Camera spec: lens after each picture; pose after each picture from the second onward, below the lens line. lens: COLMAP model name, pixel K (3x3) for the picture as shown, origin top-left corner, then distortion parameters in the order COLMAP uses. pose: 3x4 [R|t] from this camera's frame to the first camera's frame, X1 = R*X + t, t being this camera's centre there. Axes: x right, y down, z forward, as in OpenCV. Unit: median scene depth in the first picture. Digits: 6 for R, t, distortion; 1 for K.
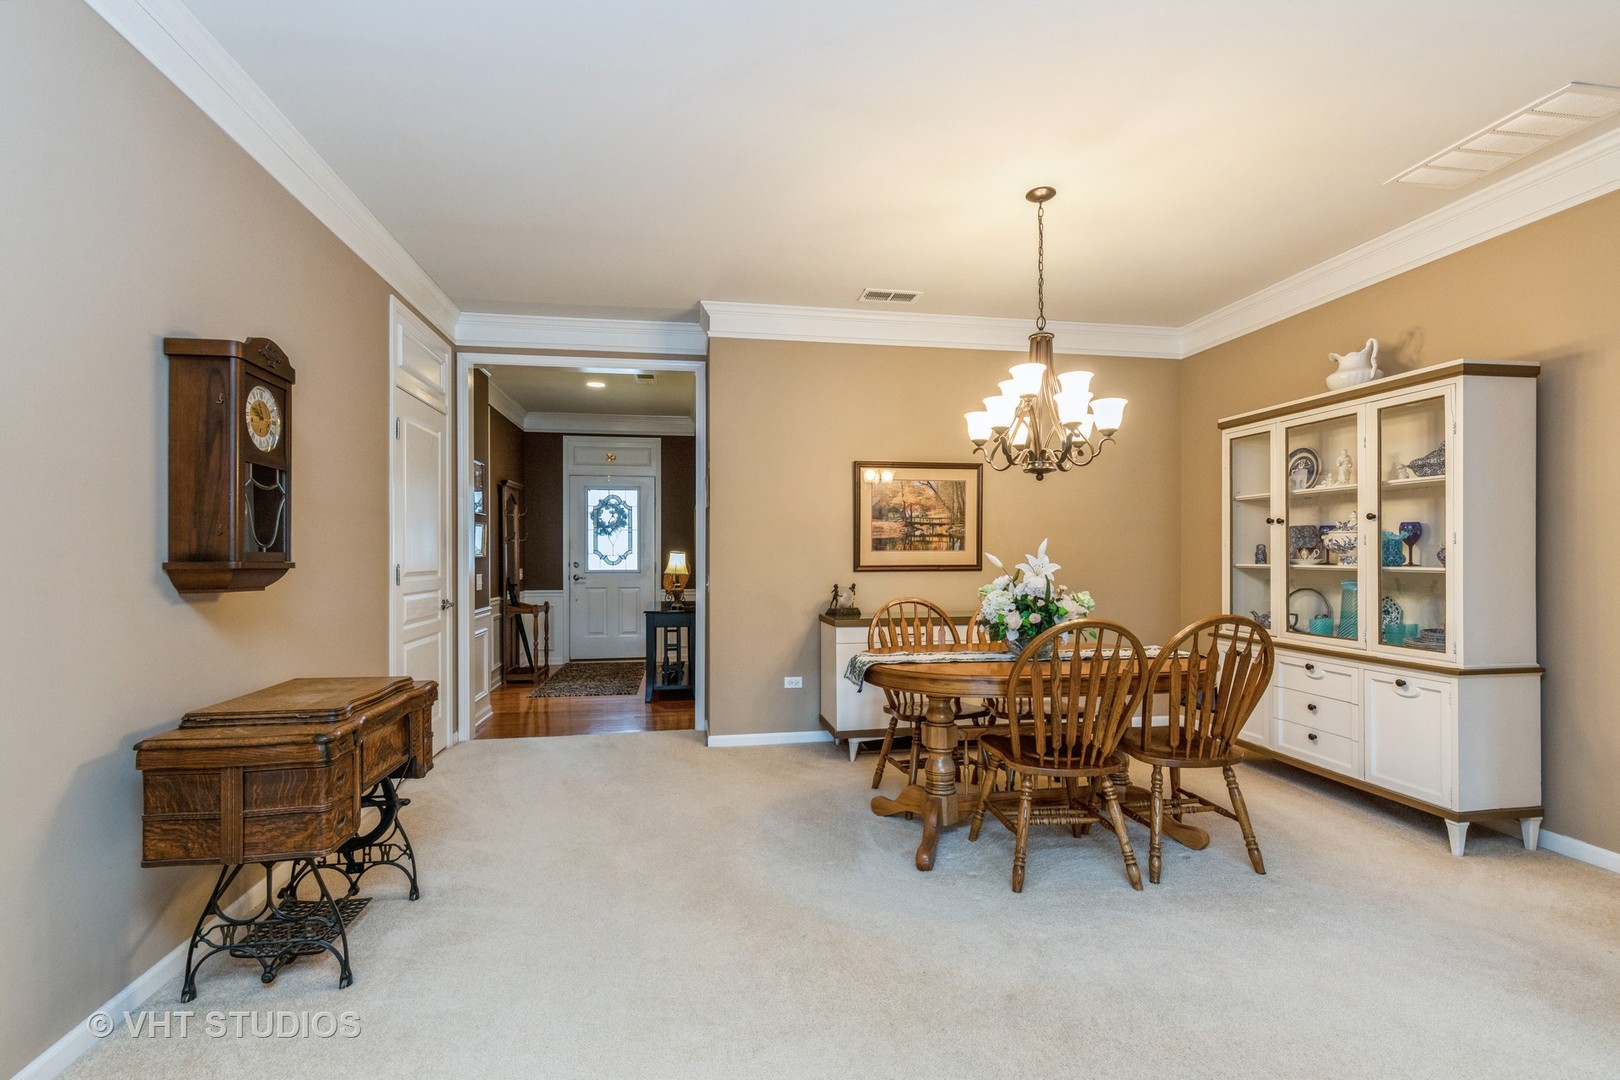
lens RADIAL K [[728.9, 0, 809.7], [0, 728.9, 546.9], [0, 0, 1]] dist [0.000775, -0.002569]
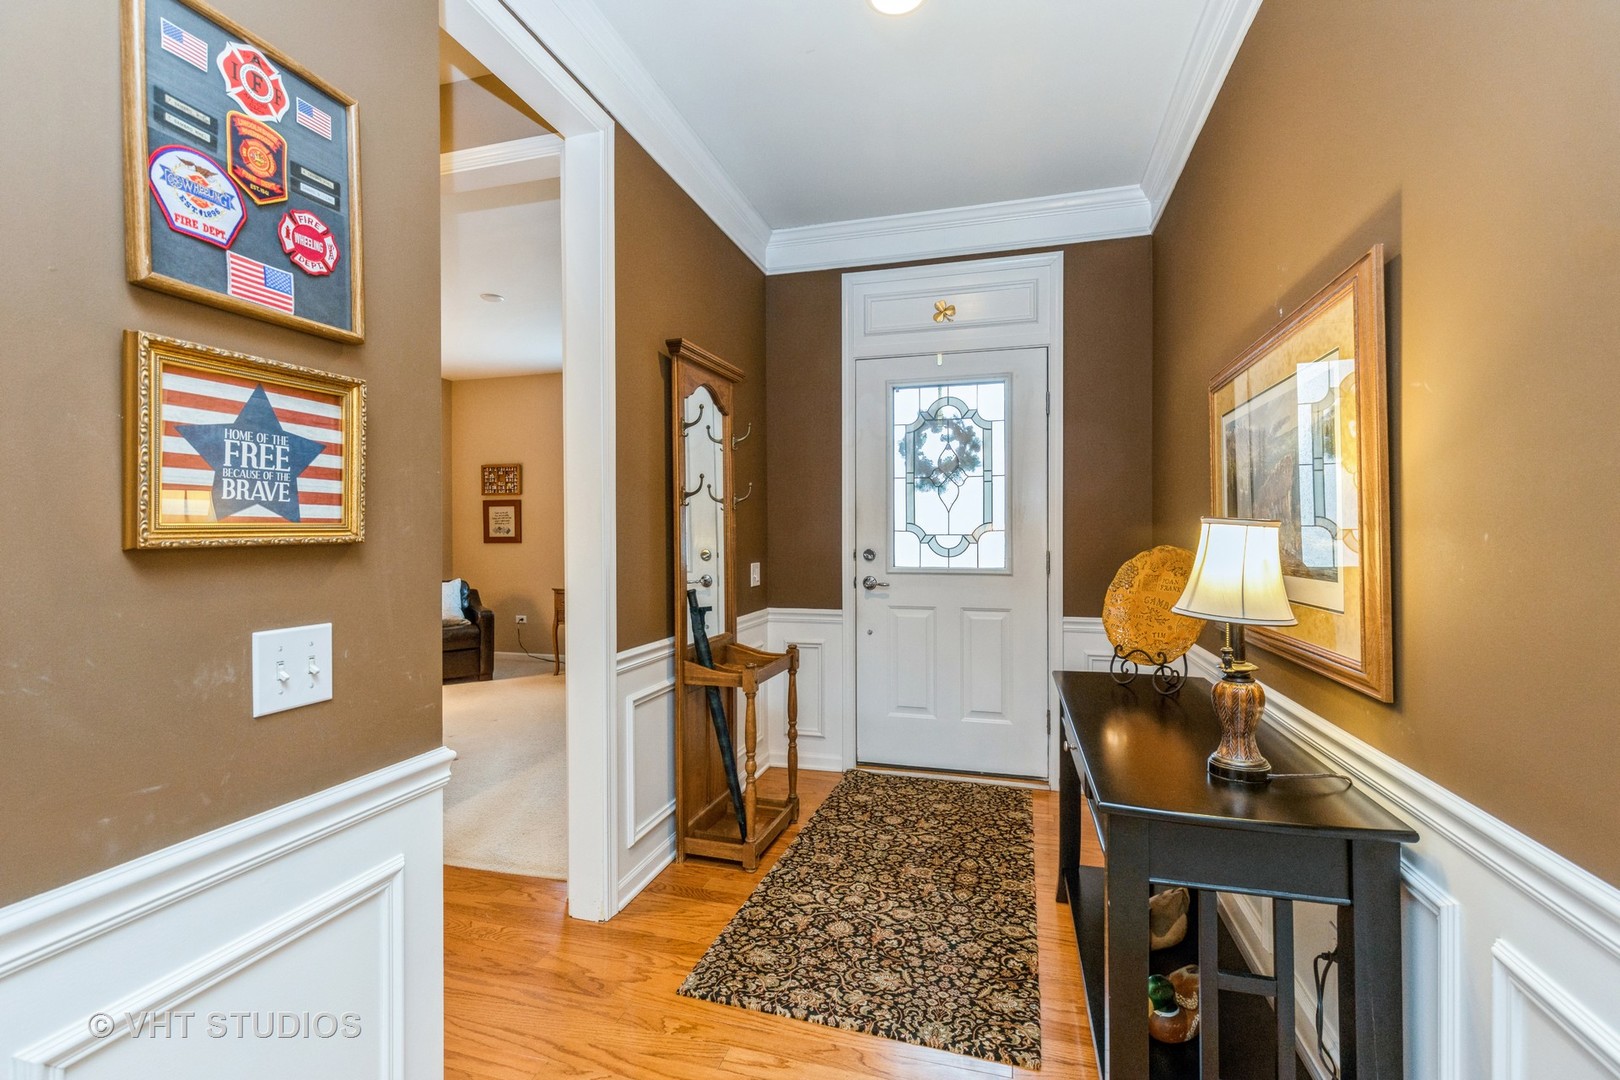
lens RADIAL K [[728.9, 0, 805.6], [0, 728.9, 530.2], [0, 0, 1]] dist [0.000775, -0.002569]
pose [[0.890707, 0.003974, -0.454561, -0.146226], [0.002970, 0.999890, 0.014560, 0.001820], [0.454569, -0.014318, 0.890597, 0.567242]]
